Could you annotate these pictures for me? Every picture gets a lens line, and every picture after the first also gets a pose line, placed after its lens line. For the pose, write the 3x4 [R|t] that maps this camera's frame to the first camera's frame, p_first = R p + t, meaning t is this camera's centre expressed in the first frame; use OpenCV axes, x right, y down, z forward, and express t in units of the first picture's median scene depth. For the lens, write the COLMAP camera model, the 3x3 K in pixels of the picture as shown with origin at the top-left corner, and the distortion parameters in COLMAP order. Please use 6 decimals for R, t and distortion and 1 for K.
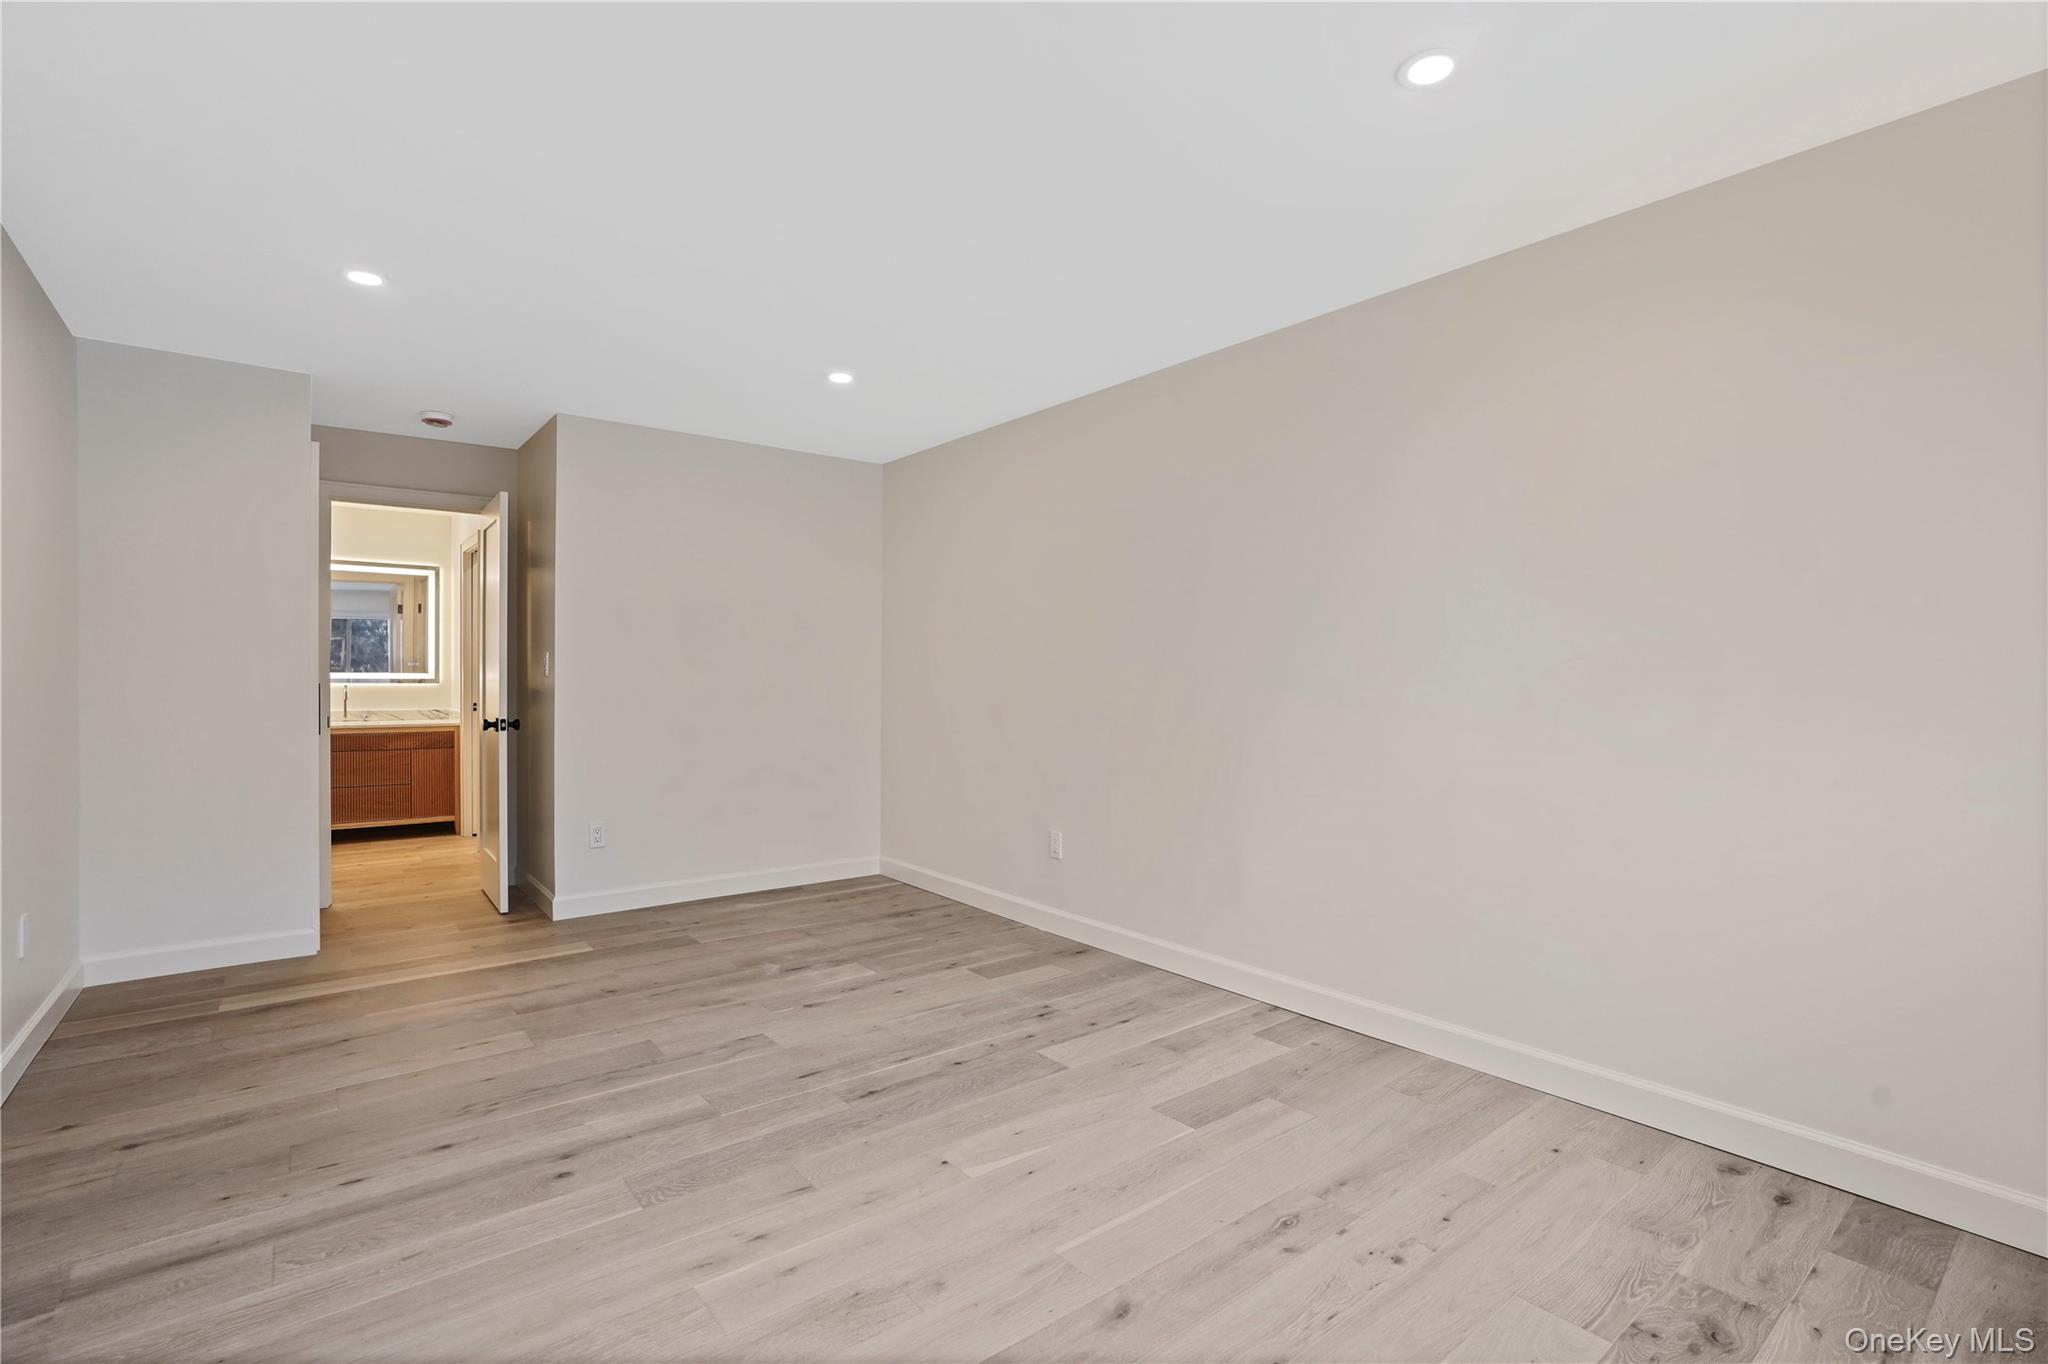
lens RADIAL K [[948.2, 0, 1036.6], [0, 948.2, 687.4], [0, 0, 1]] dist [-0.061183, 0.029252]
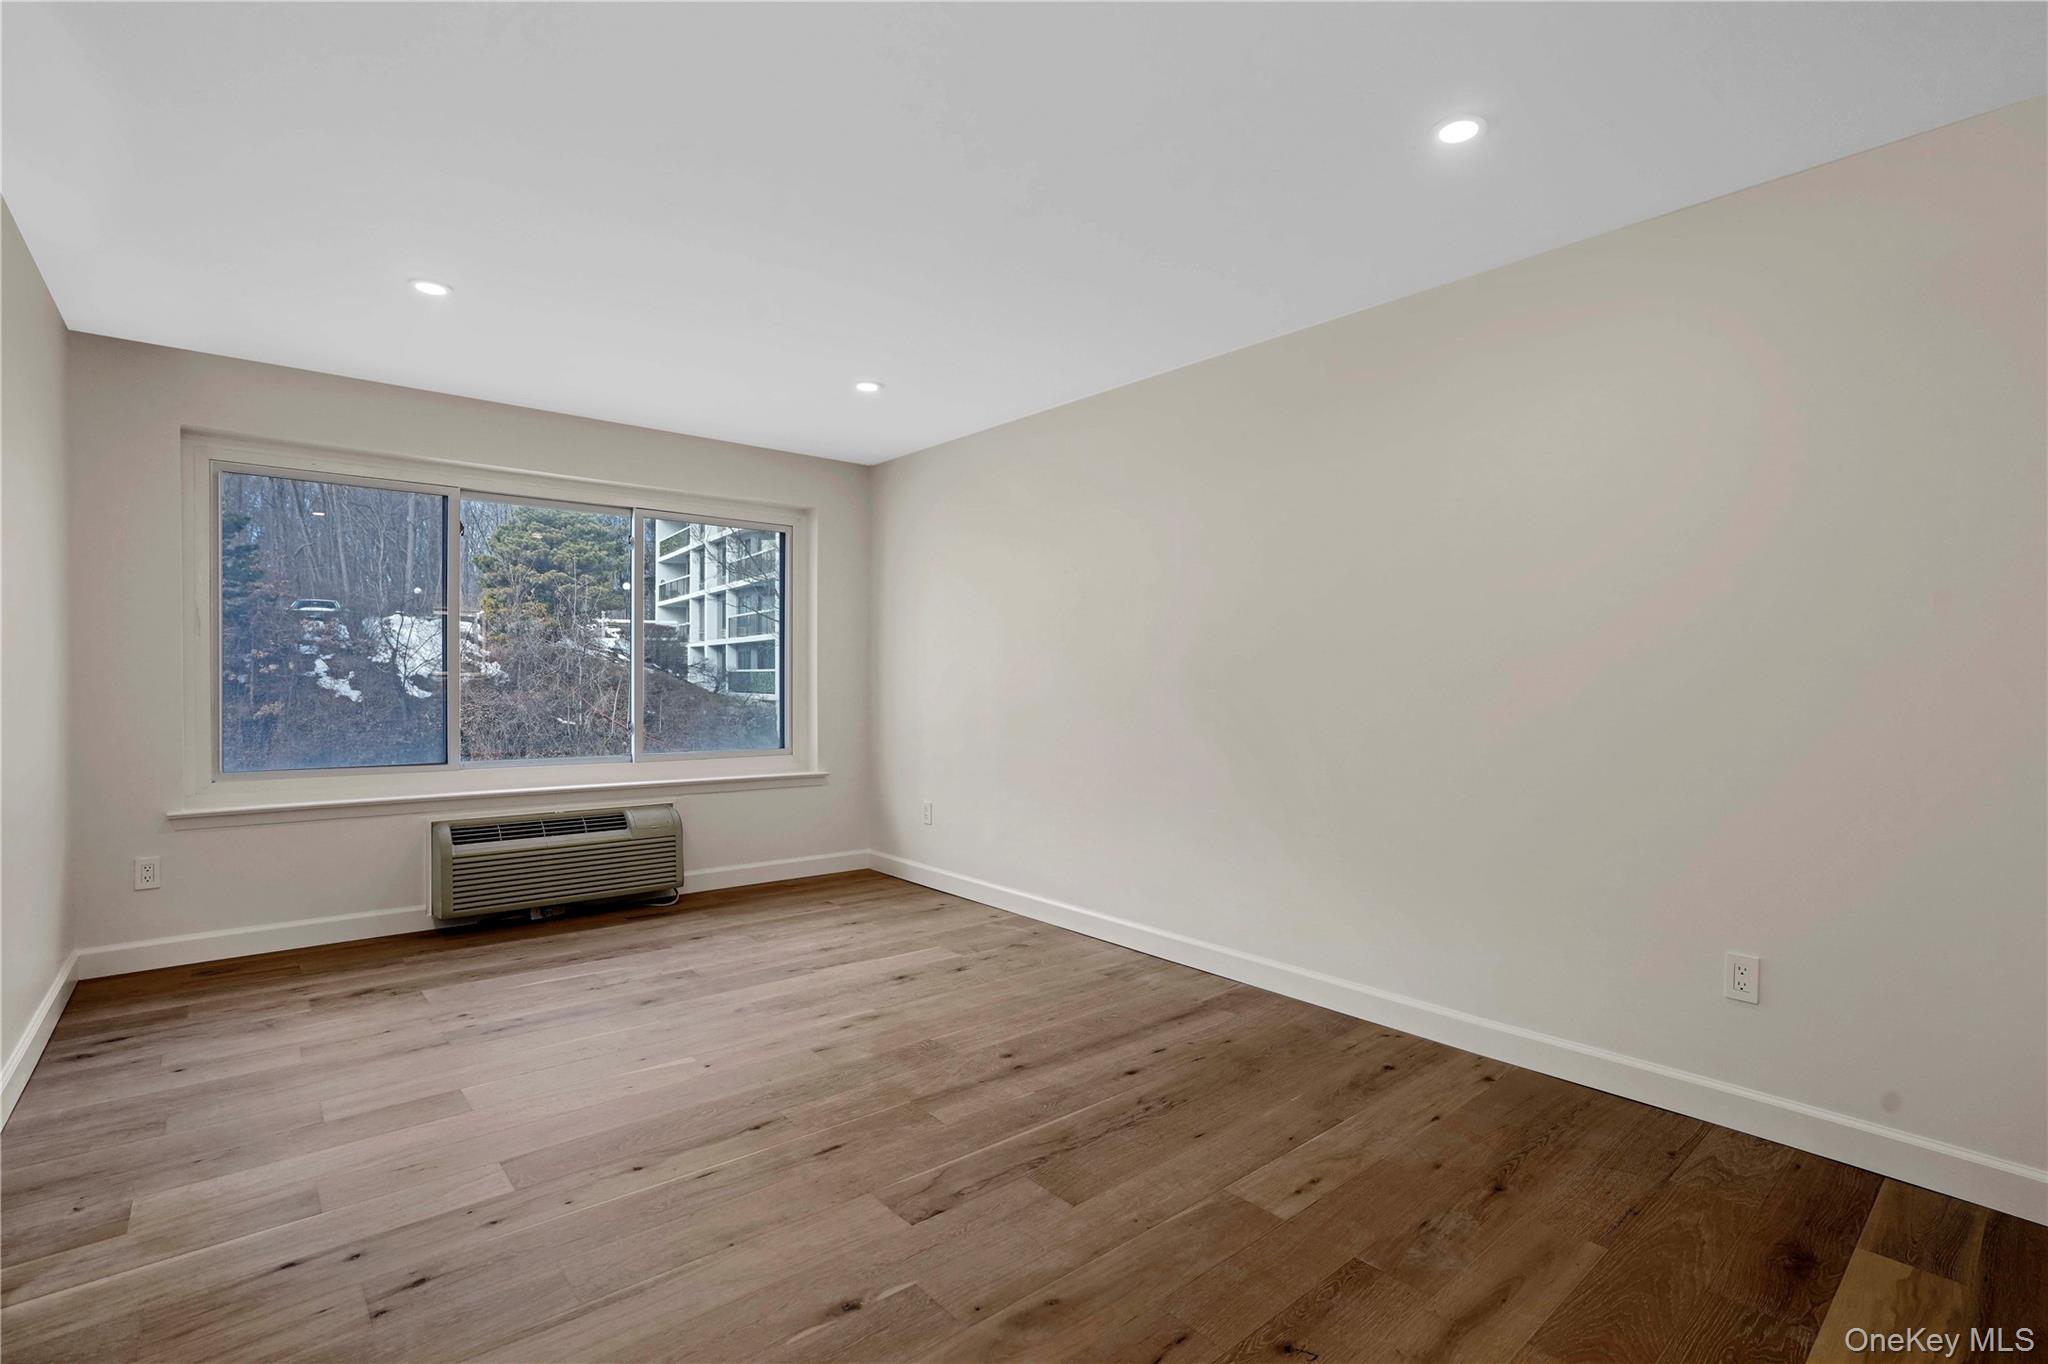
lens RADIAL K [[933.1, 0, 1042.0], [0, 933.1, 691.2], [0, 0, 1]] dist [-0.054341, 0.025682]
pose [[-0.998493, -0.011373, -0.053682, -0.335373], [-0.012567, 0.999680, 0.021953, -0.013457], [0.053415, 0.022595, -0.998317, 1.592150]]
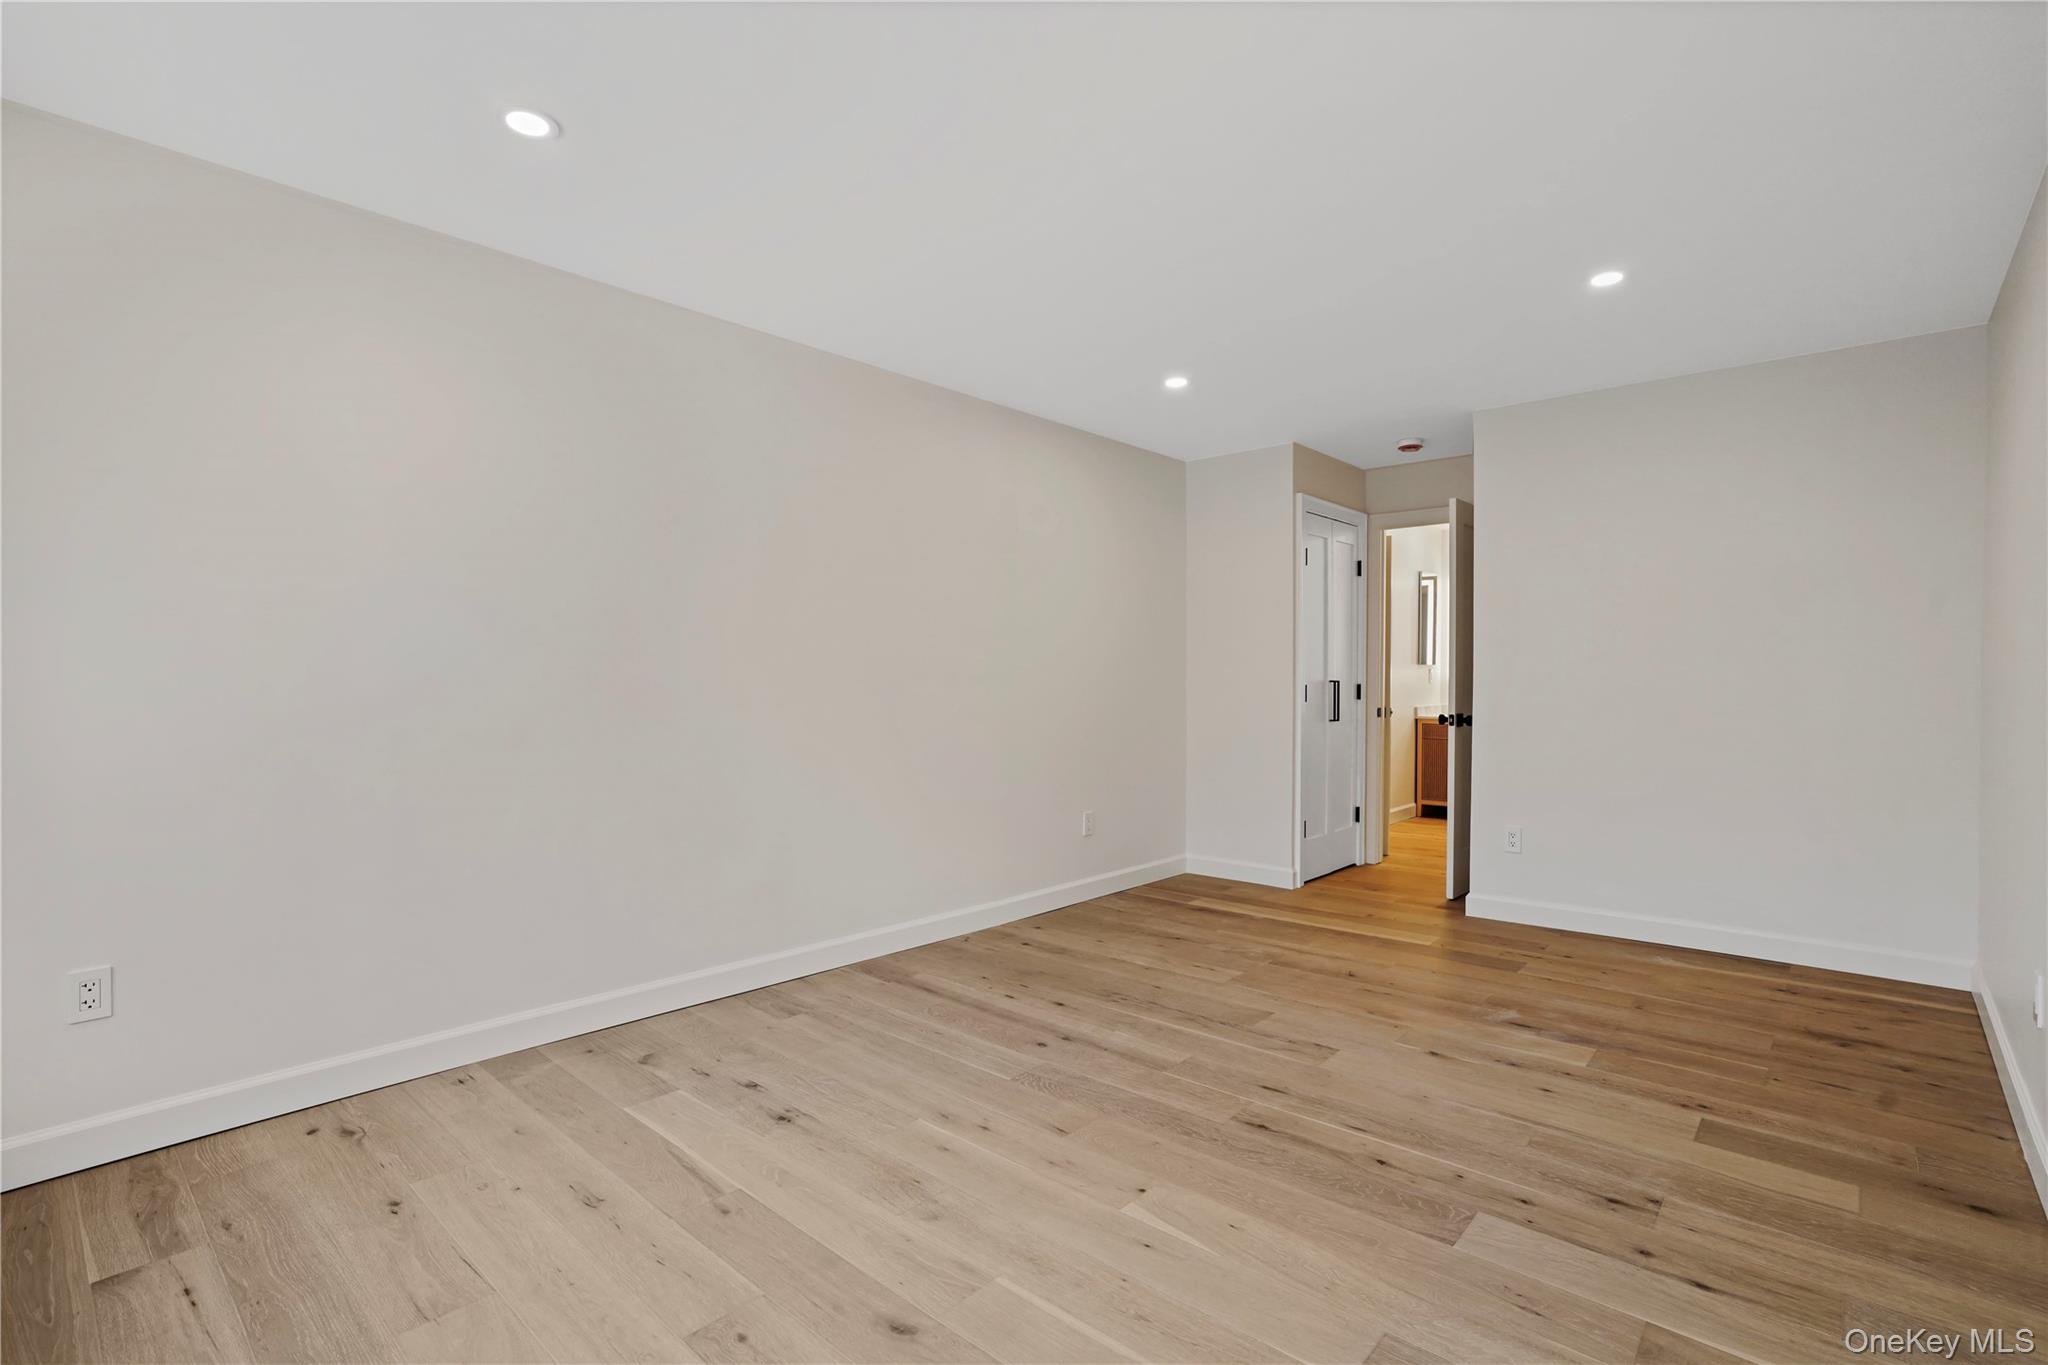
lens RADIAL K [[948.2, 0, 1036.6], [0, 948.2, 687.9], [0, 0, 1]] dist [-0.061183, 0.029252]
pose [[0.164411, 0.007991, -0.986360, 0.570832], [-0.008967, 0.999938, 0.006607, 0.001395], [0.986351, 0.007758, 0.164473, 0.528451]]
